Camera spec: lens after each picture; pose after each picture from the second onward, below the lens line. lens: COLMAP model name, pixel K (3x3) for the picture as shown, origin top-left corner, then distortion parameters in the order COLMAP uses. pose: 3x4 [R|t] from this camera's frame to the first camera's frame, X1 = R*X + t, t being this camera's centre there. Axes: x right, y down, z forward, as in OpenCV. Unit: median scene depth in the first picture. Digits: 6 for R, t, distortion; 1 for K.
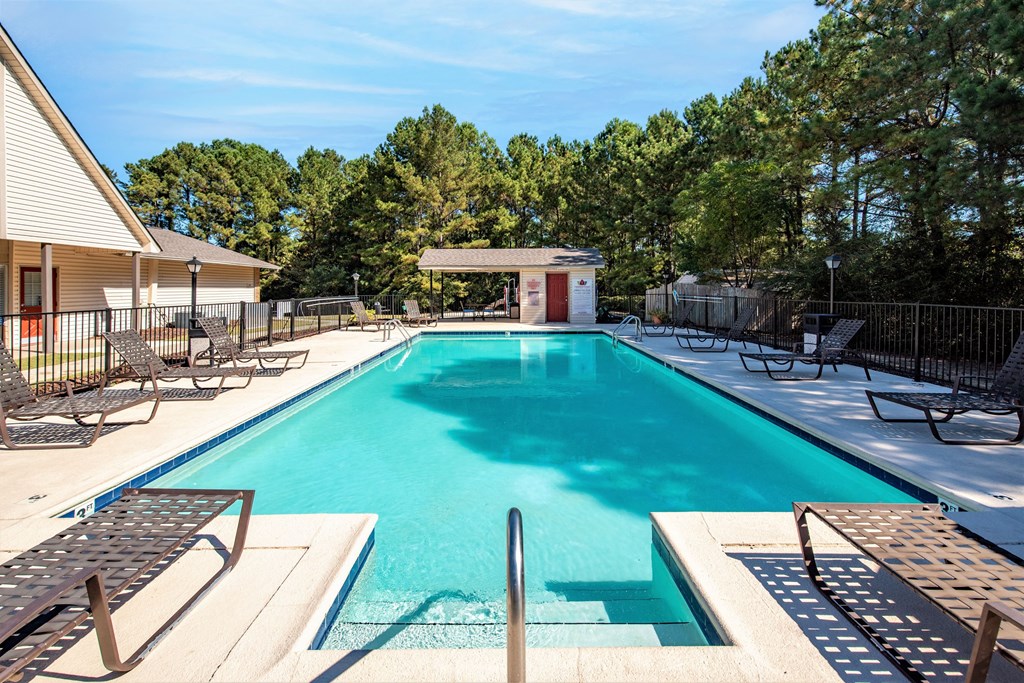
lens RADIAL K [[448.3, 0, 526.6], [0, 448.3, 287.2], [0, 0, 1]] dist [-0.001807, -0.001919]
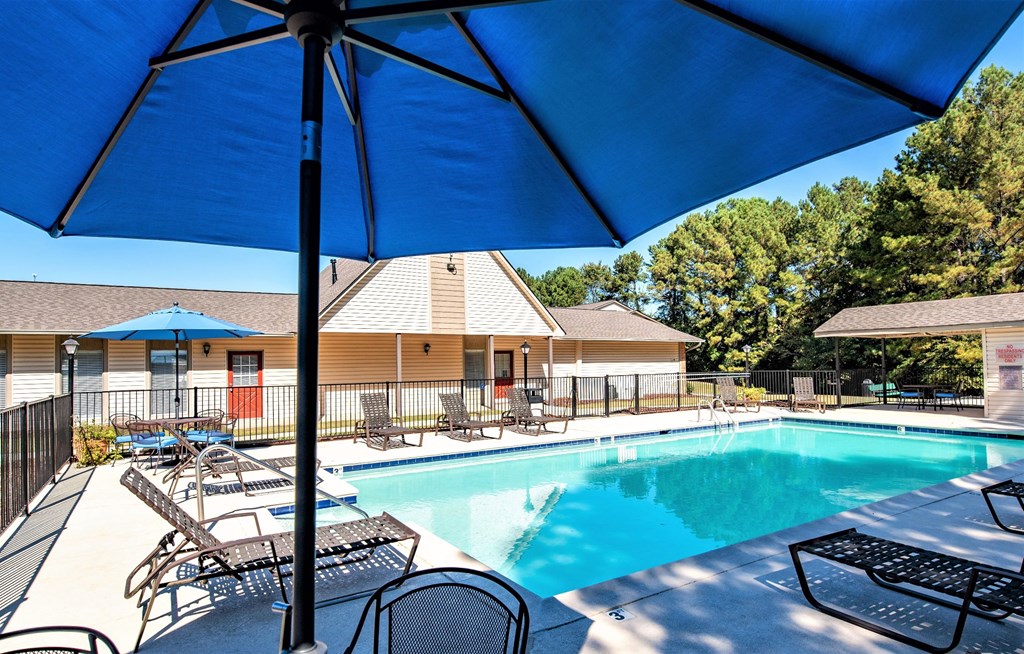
lens RADIAL K [[570.3, 0, 513.5], [0, 570.3, 355.6], [0, 0, 1]] dist [0.001070, -0.000674]
pose [[0.507824, -0.016575, -0.861302, 0.187493], [0.012735, 0.999850, -0.011733, -0.002028], [0.861367, -0.005010, 0.507958, 0.030747]]
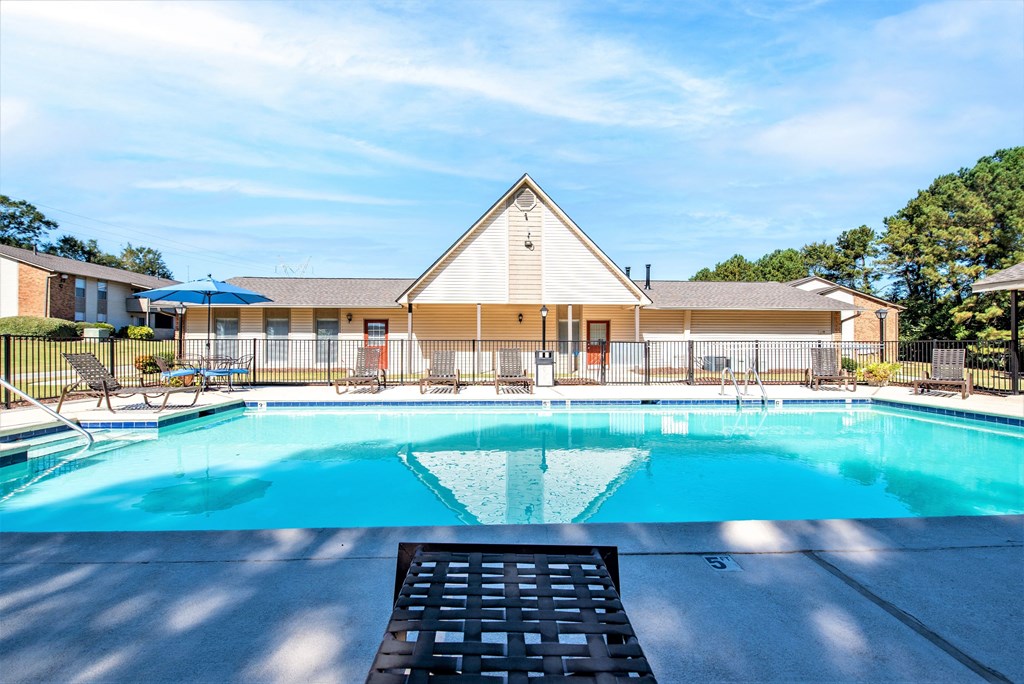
lens RADIAL K [[448.3, 0, 510.1], [0, 448.3, 342.6], [0, 0, 1]] dist [-0.001807, -0.001919]
pose [[0.009377, -0.001131, -0.999955, 0.166881], [-0.003874, 0.999992, -0.001168, 0.012855], [0.999949, 0.003885, 0.009373, 0.240491]]
